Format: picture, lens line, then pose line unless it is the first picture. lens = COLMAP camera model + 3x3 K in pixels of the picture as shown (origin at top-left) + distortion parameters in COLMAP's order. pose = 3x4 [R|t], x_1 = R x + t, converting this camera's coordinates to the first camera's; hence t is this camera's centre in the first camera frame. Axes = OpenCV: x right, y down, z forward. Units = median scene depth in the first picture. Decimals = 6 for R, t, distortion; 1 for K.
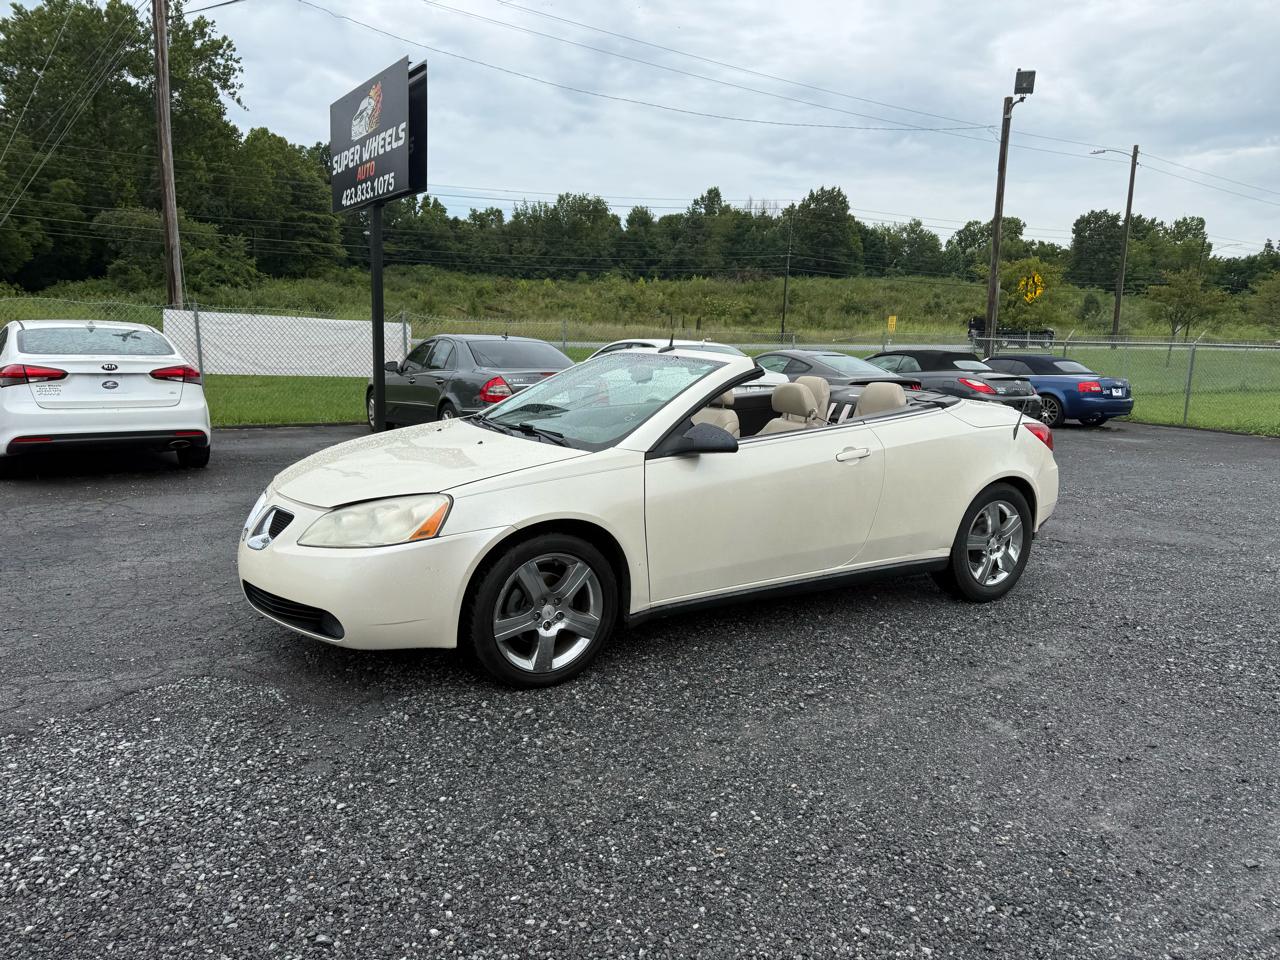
lens RADIAL K [[894.1, 0, 646.5], [0, 894.1, 487.2], [0, 0, 1]] dist [0.055175, -0.066706]
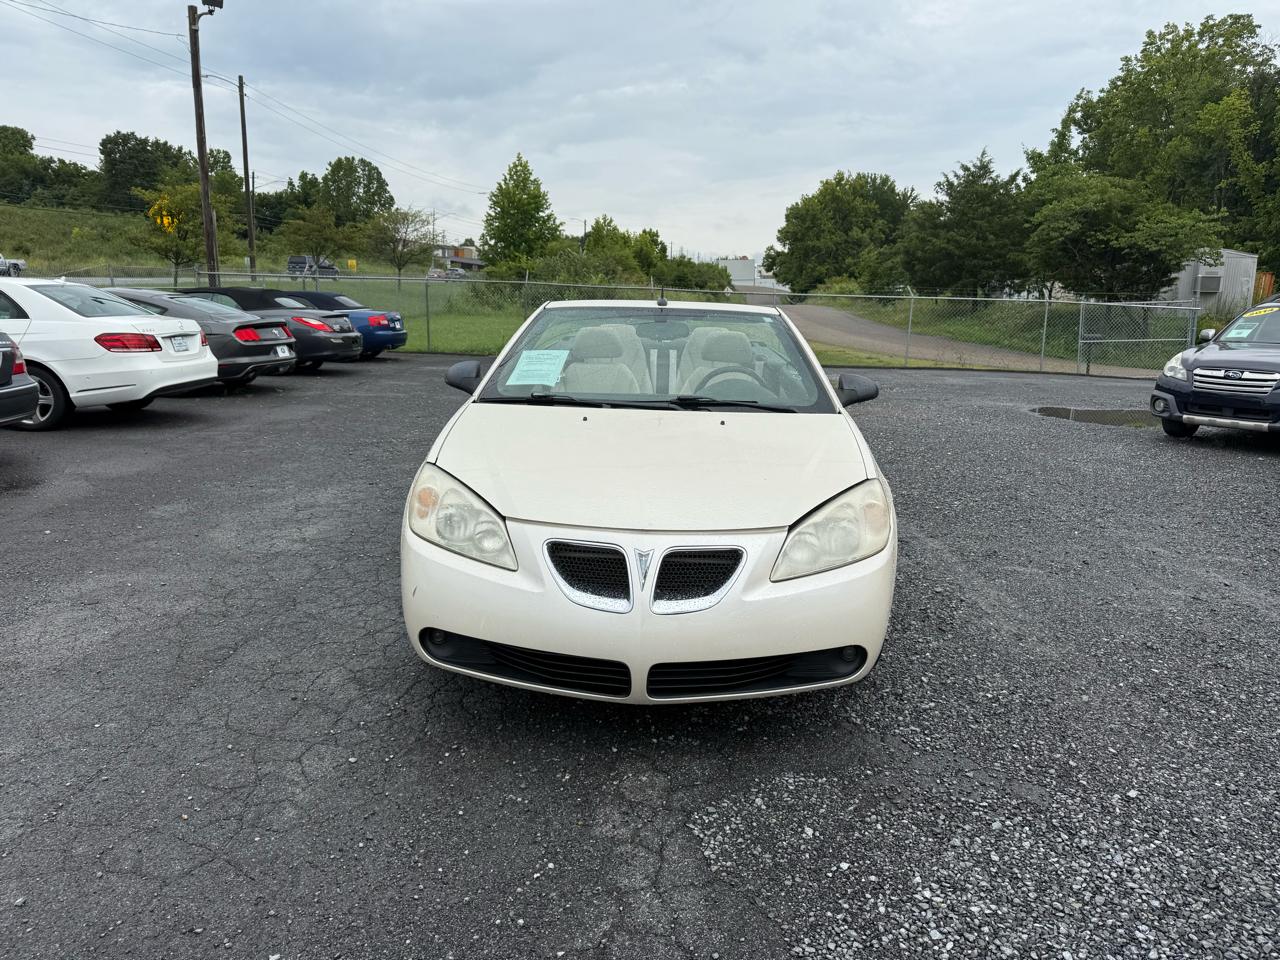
lens RADIAL K [[894.1, 0, 647.0], [0, 894.1, 485.1], [0, 0, 1]] dist [0.055175, -0.066706]
pose [[0.568053, -0.191222, 0.800468, -0.041175], [0.132442, 0.981195, 0.140408, -0.005462], [-0.812265, 0.026256, 0.582697, 0.025899]]
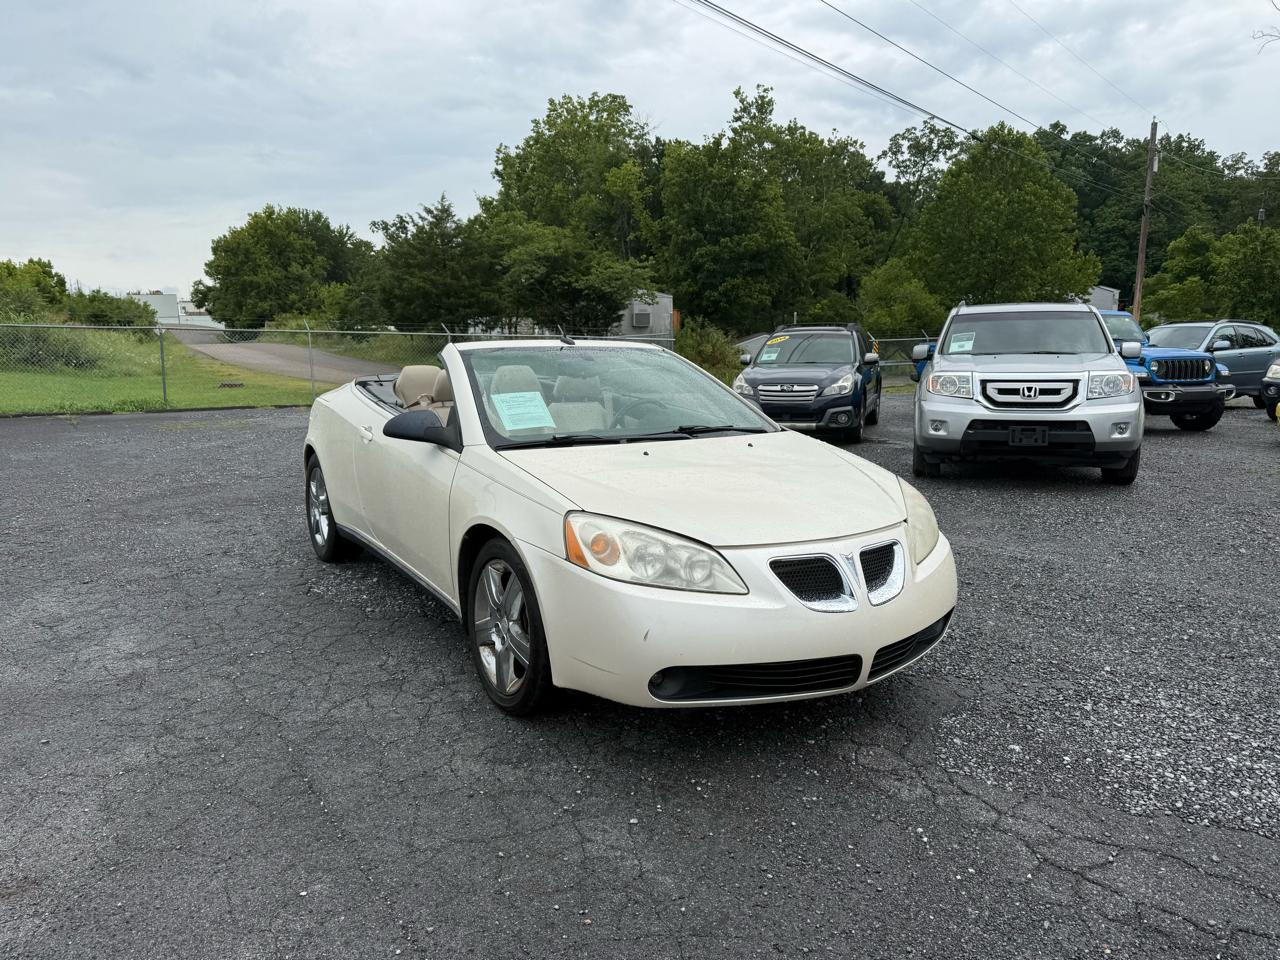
lens RADIAL K [[894.1, 0, 649.4], [0, 894.1, 490.9], [0, 0, 1]] dist [0.055175, -0.066706]
pose [[0.007893, -0.201785, 0.979398, -0.050598], [0.166910, 0.965954, 0.197670, -0.009396], [-0.985941, 0.161911, 0.041304, 0.048819]]
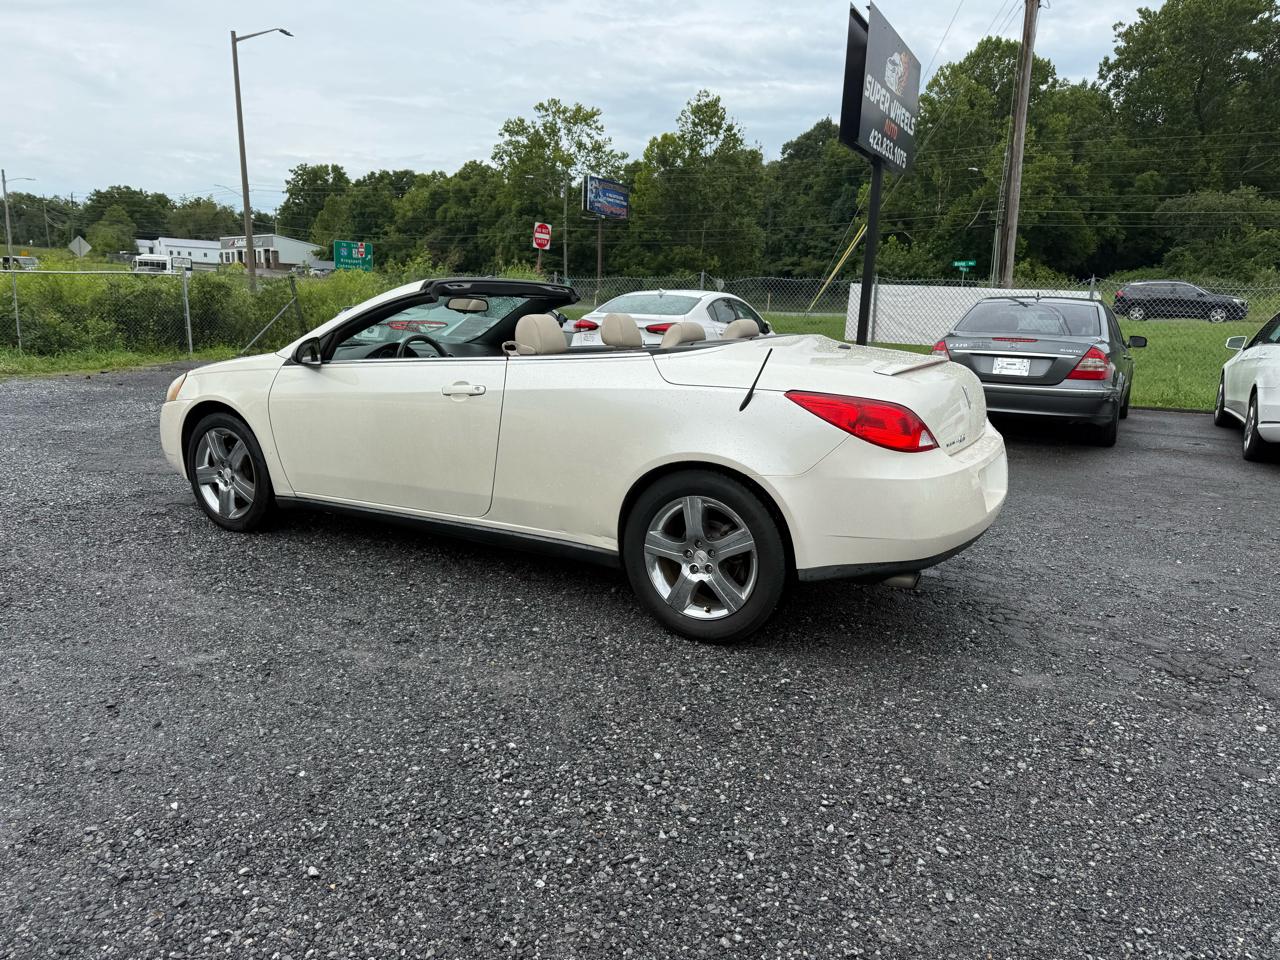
lens RADIAL K [[894.1, 0, 648.7], [0, 894.1, 492.4], [0, 0, 1]] dist [0.055175, -0.066706]
pose [[0.461603, 0.171000, -0.870449, 0.055567], [-0.158110, 0.981393, 0.108949, -0.003156], [0.872883, 0.087335, 0.480051, 0.037495]]
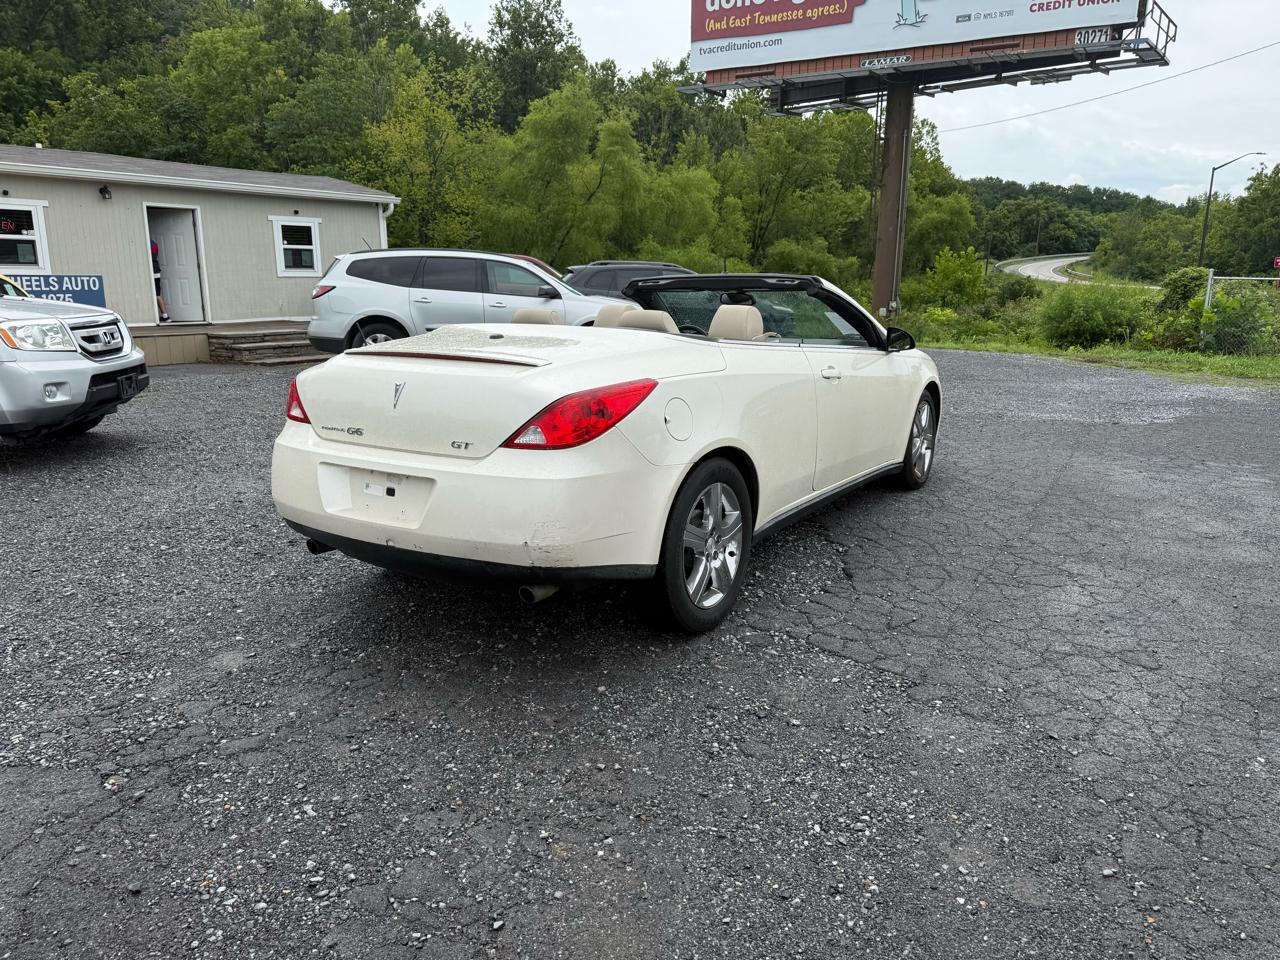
lens RADIAL K [[894.1, 0, 647.3], [0, 894.1, 486.5], [0, 0, 1]] dist [0.055175, -0.066706]
pose [[-0.907740, 0.058927, -0.415374, 0.031137], [-0.099019, 0.932021, 0.348613, -0.015412], [0.407680, 0.357580, -0.840198, 0.106051]]
